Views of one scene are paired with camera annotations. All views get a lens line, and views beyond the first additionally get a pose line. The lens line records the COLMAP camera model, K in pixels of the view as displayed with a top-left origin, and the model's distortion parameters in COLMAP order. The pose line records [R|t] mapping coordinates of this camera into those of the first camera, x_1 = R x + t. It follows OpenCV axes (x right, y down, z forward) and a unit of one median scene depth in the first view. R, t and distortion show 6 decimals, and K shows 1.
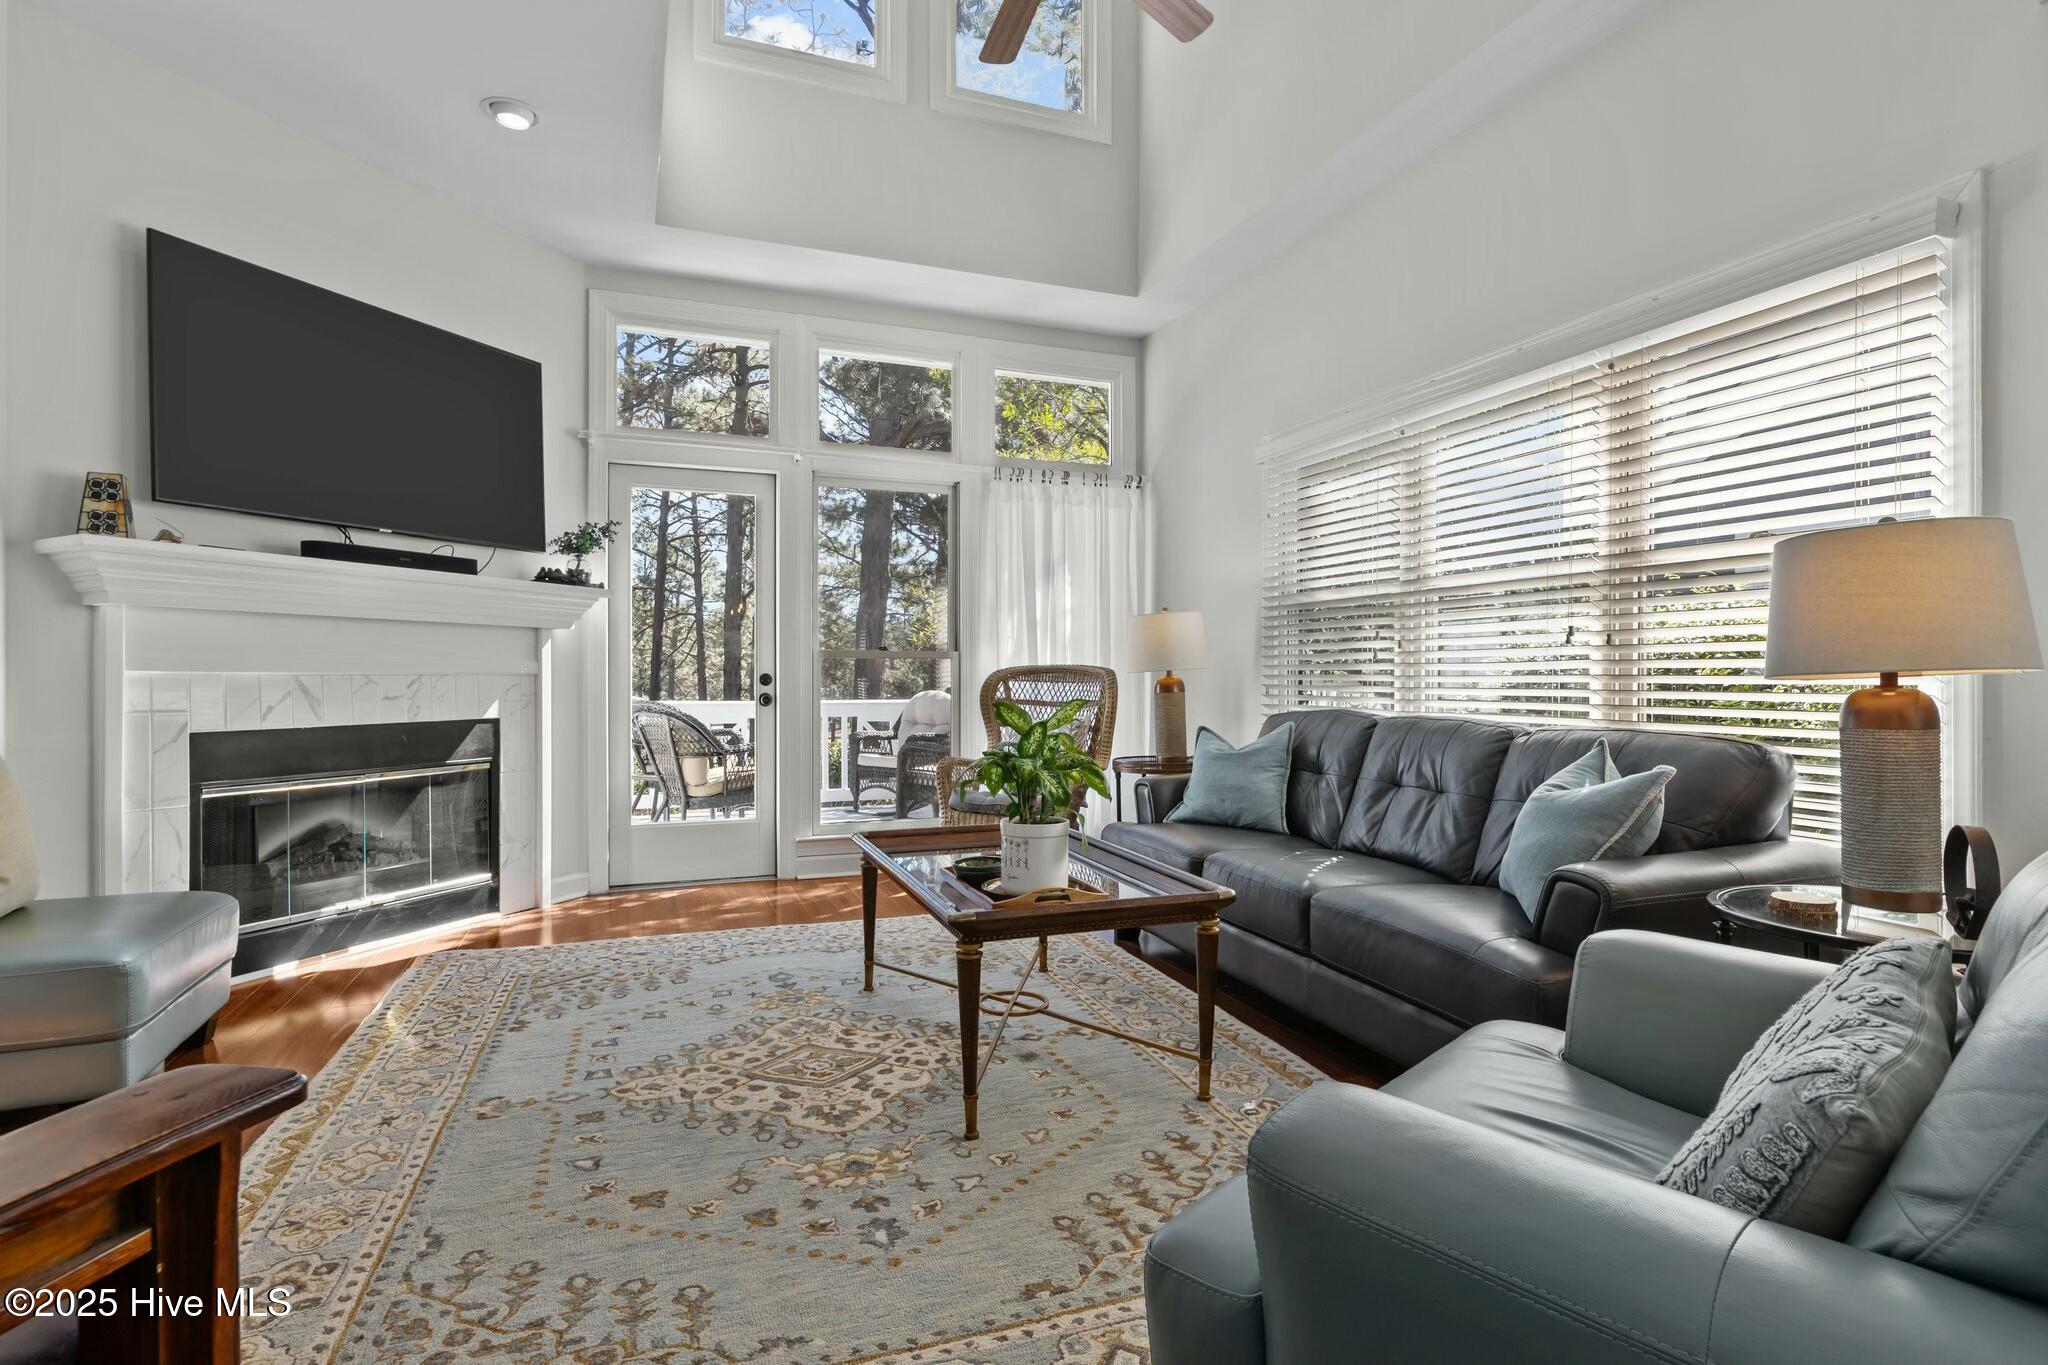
lens RADIAL K [[1020.1, 0, 1027.8], [0, 1020.1, 681.3], [0, 0, 1]] dist [0.002219, -0.000215]
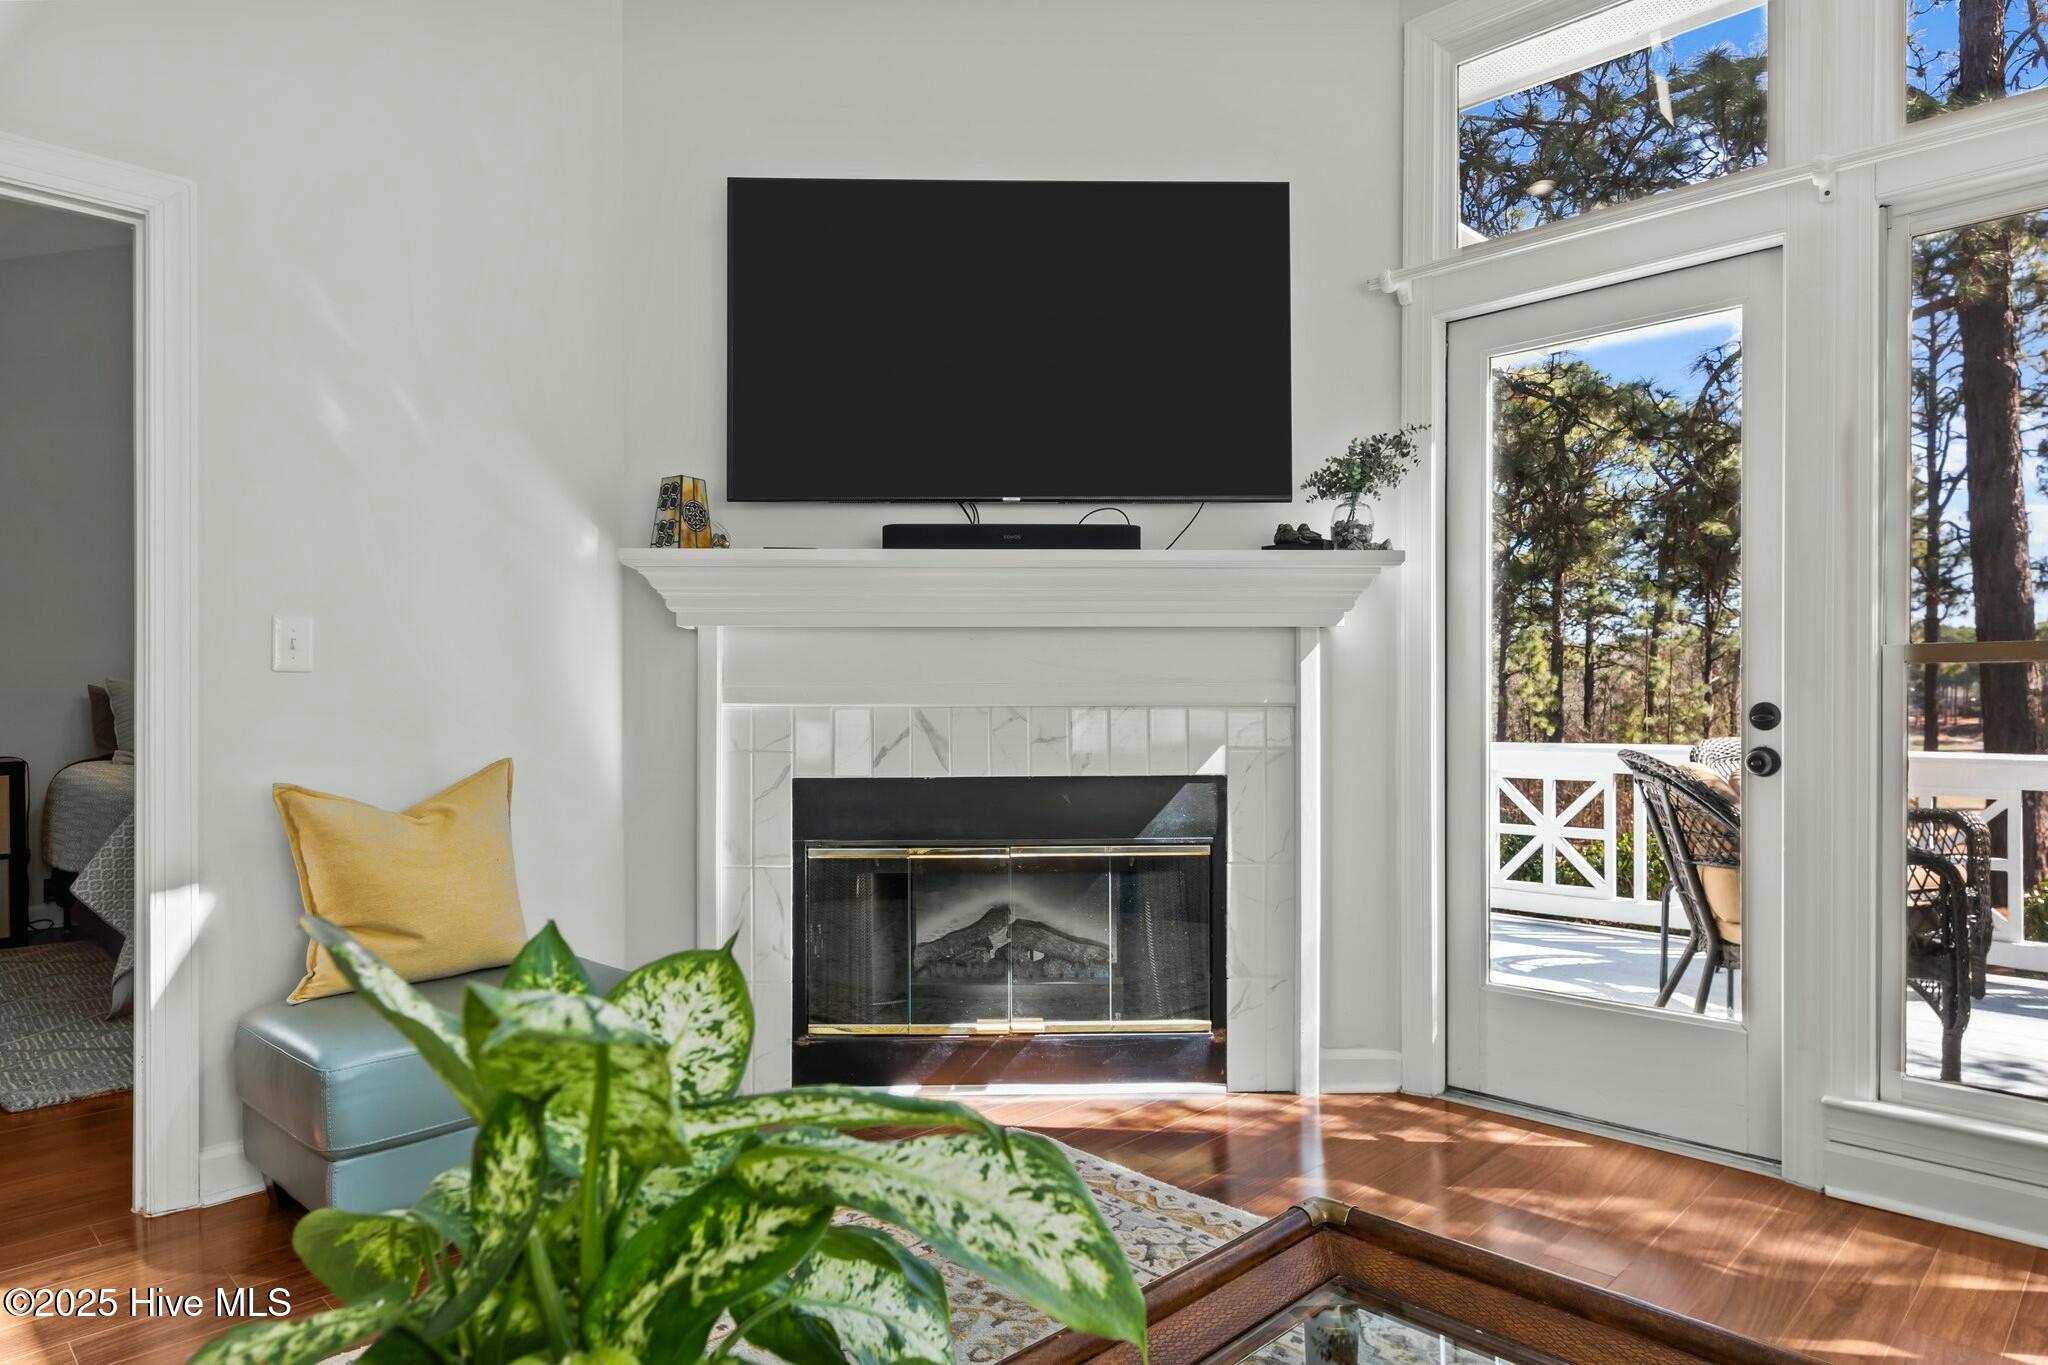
lens RADIAL K [[1237.5, 0, 1022.7], [0, 1237.5, 704.7], [0, 0, 1]] dist [0.001153, 0.000516]
pose [[0.405840, 0.003035, -0.913939, 0.120535], [-0.001860, 0.999995, 0.002495, -0.008429], [0.913942, 0.000687, 0.405844, 0.559757]]
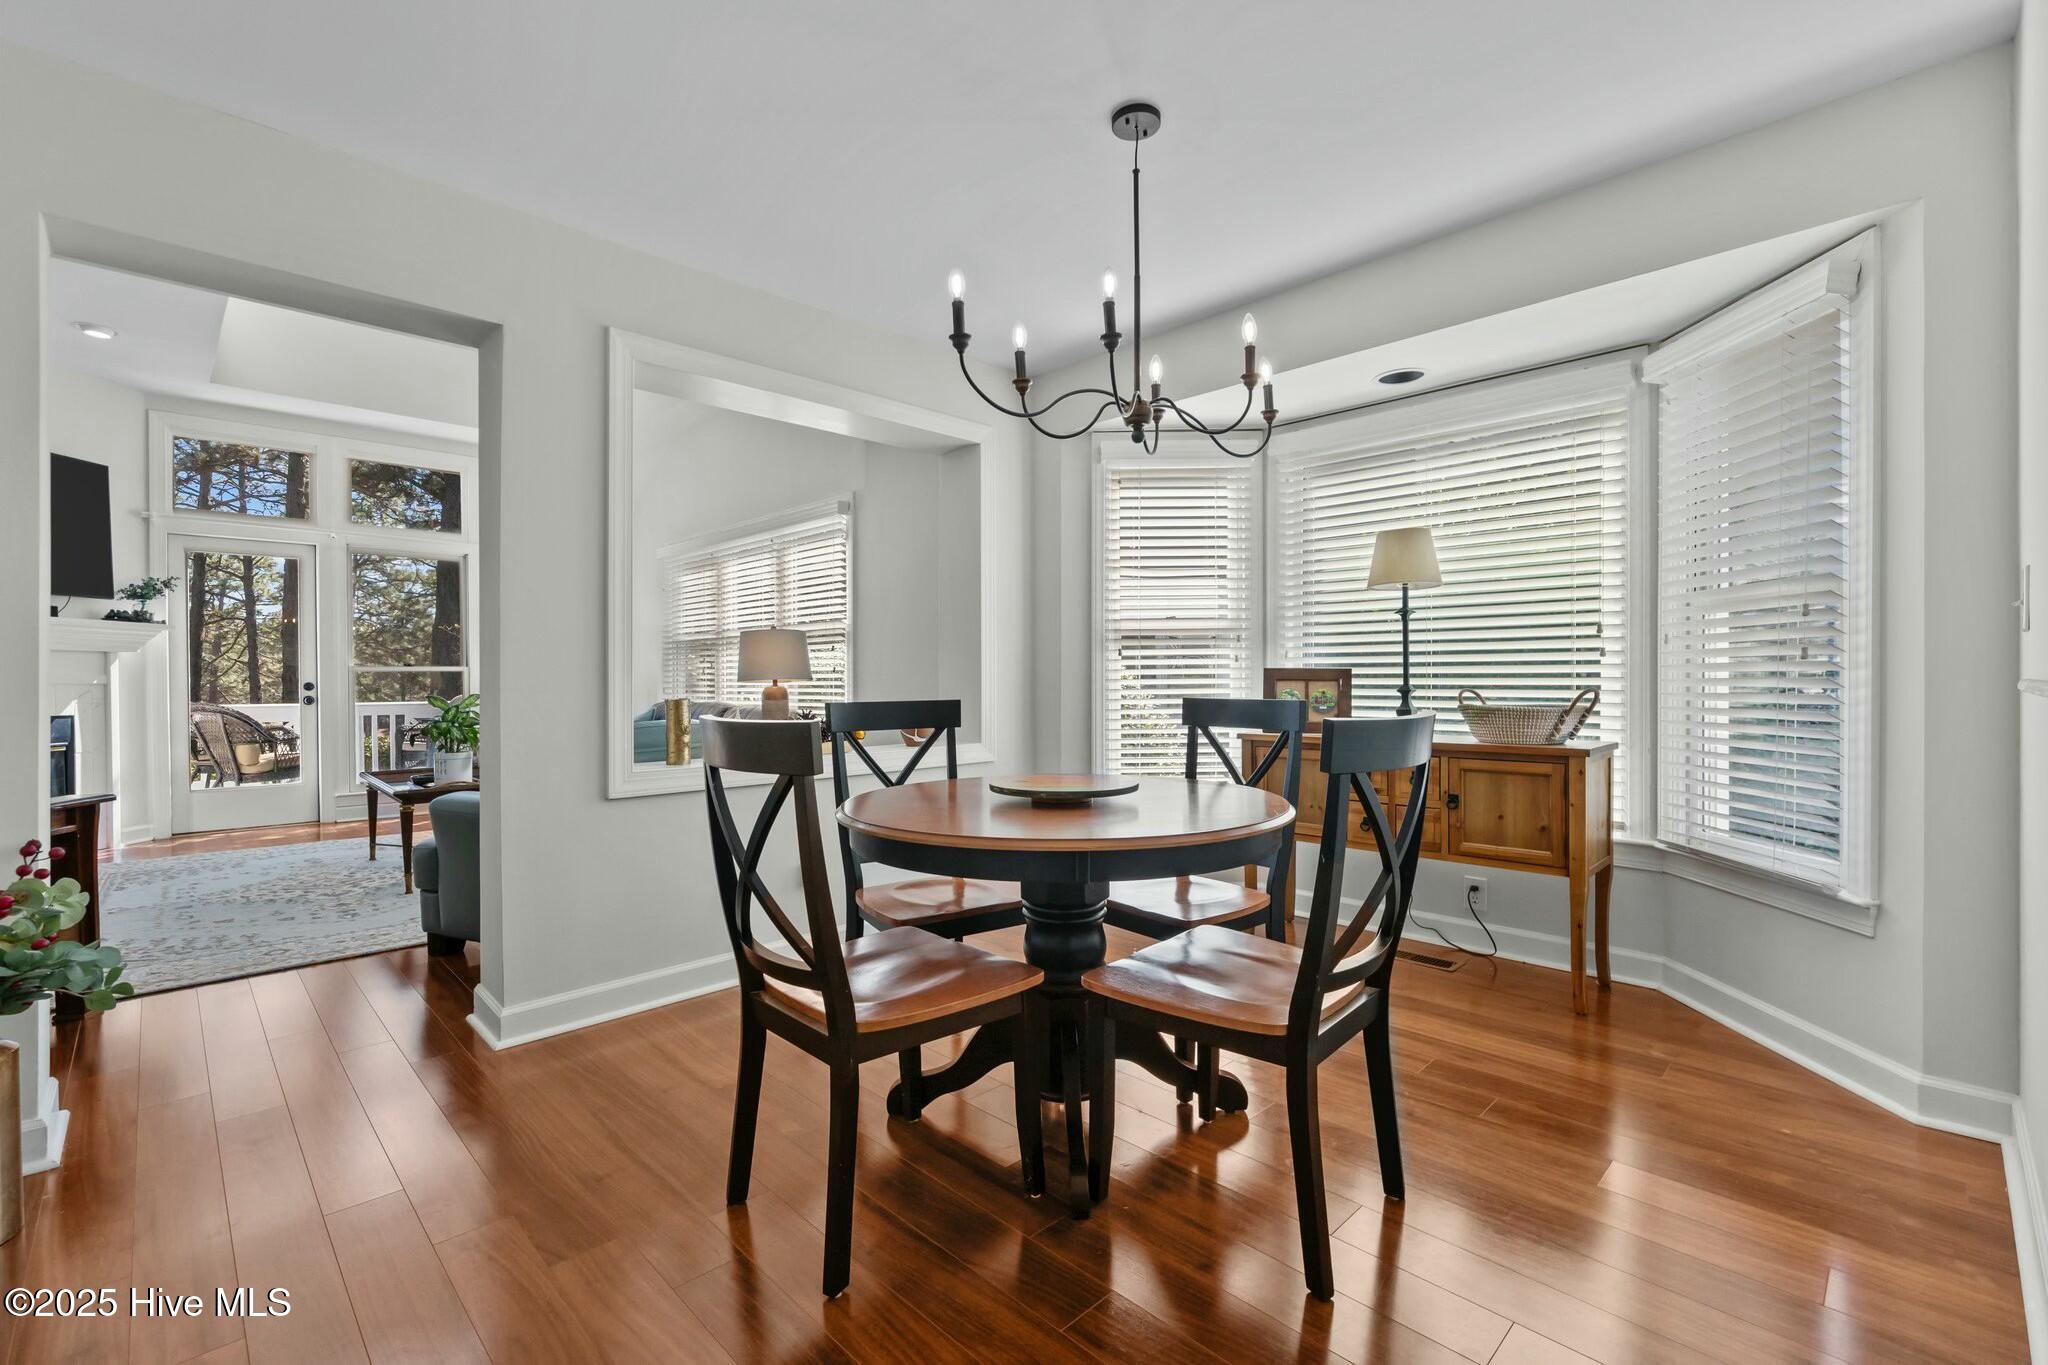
lens RADIAL K [[887.0, 0, 1024.3], [0, 887.0, 687.9], [0, 0, 1]] dist [-0.001510, -0.000019]
pose [[0.918681, -0.009348, 0.394889, 0.204724], [0.008017, 0.999955, 0.005021, 0.002186], [-0.394918, -0.001447, 0.918715, -0.633924]]
